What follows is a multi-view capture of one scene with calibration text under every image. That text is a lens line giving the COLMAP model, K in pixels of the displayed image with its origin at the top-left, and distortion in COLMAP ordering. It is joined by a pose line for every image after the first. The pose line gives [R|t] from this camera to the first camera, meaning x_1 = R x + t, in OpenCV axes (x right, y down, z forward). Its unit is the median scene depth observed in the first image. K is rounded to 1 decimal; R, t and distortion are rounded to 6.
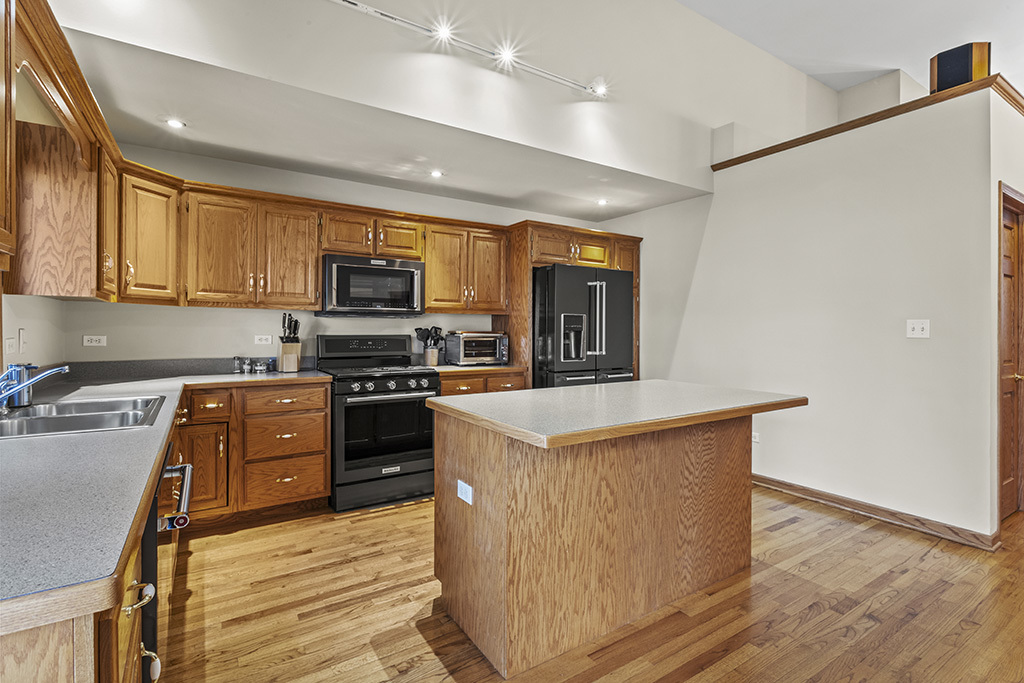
lens RADIAL K [[480.7, 0, 508.5], [0, 480.7, 332.7], [0, 0, 1]] dist [-0.001326, 0.001281]
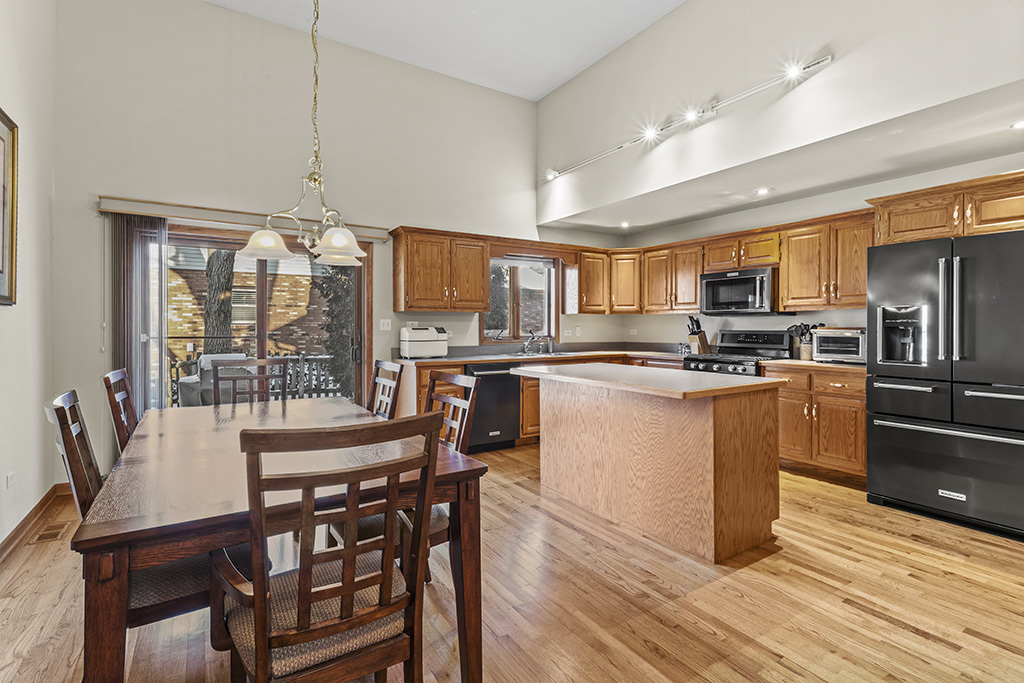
lens RADIAL K [[480.7, 0, 507.7], [0, 480.7, 333.2], [0, 0, 1]] dist [-0.001326, 0.001281]
pose [[-0.004271, 0.011166, -0.999929, 1.240959], [-0.005036, 0.999925, 0.011188, 0.001605], [0.999978, 0.005083, -0.004215, 0.480478]]
